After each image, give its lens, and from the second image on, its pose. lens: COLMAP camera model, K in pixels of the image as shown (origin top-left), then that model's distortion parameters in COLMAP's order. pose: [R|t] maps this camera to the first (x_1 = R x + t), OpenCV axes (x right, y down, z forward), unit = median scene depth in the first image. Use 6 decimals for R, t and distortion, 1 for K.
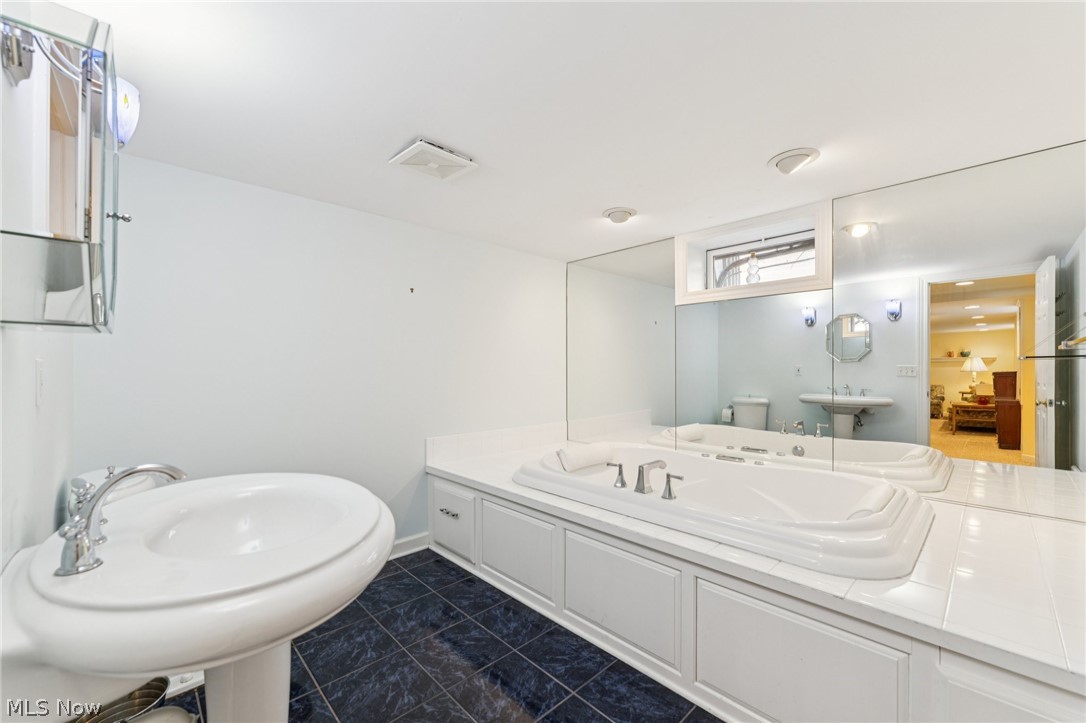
lens RADIAL K [[431.5, 0, 541.4], [0, 431.5, 367.1], [0, 0, 1]] dist [-0.003644, -0.000315]
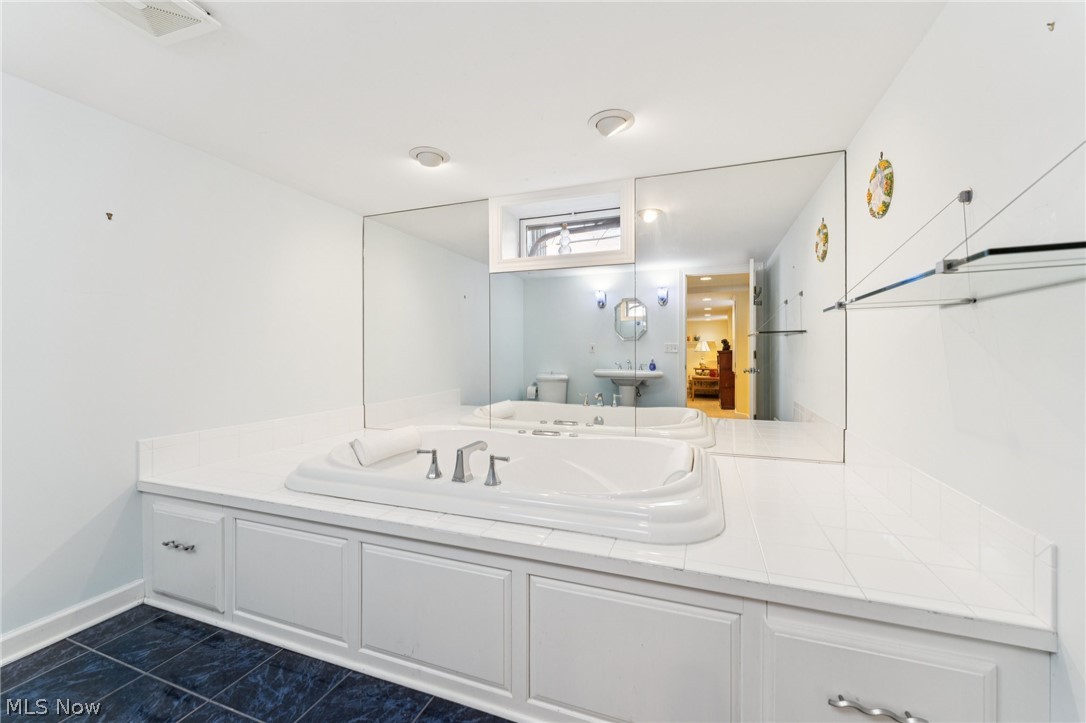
lens RADIAL K [[431.5, 0, 537.1], [0, 431.5, 351.2], [0, 0, 1]] dist [-0.003644, -0.000315]
pose [[0.904066, -0.001319, 0.427390, 0.008333], [0.002079, 0.999997, -0.001312, 0.031653], [-0.427387, 0.002075, 0.904066, 0.143316]]
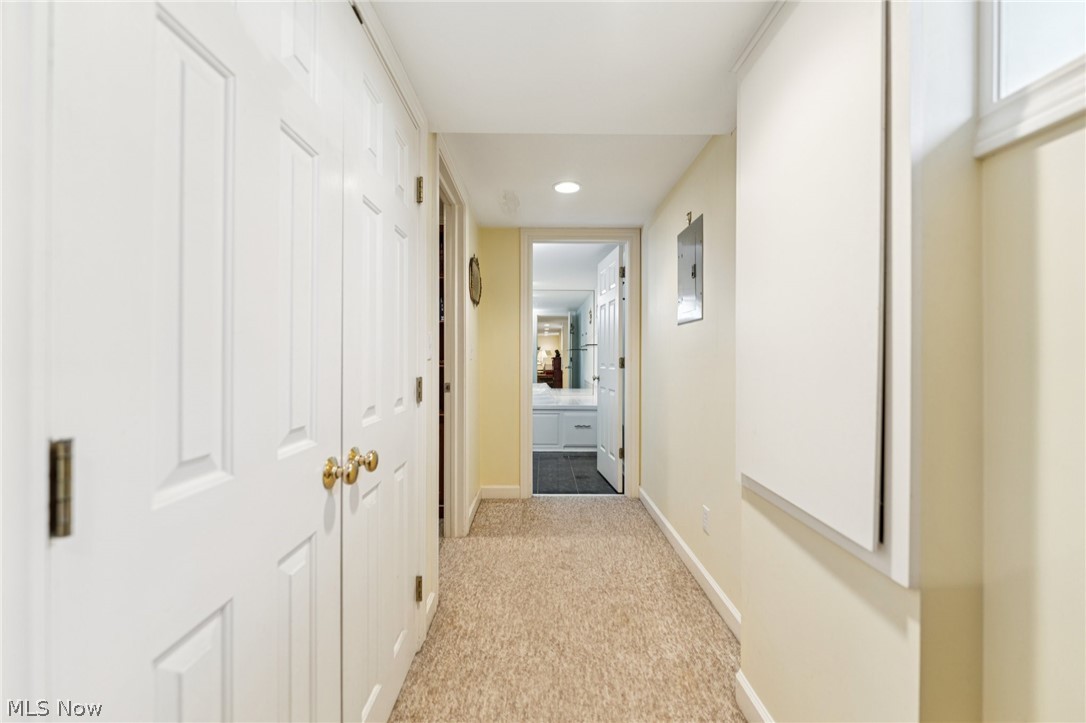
lens RADIAL K [[431.5, 0, 542.8], [0, 431.5, 360.3], [0, 0, 1]] dist [-0.003644, -0.000315]
pose [[0.683164, -0.001664, 0.730263, -1.132827], [0.000141, 0.999998, 0.002148, 0.056060], [-0.730265, -0.001364, 0.683162, -0.859527]]
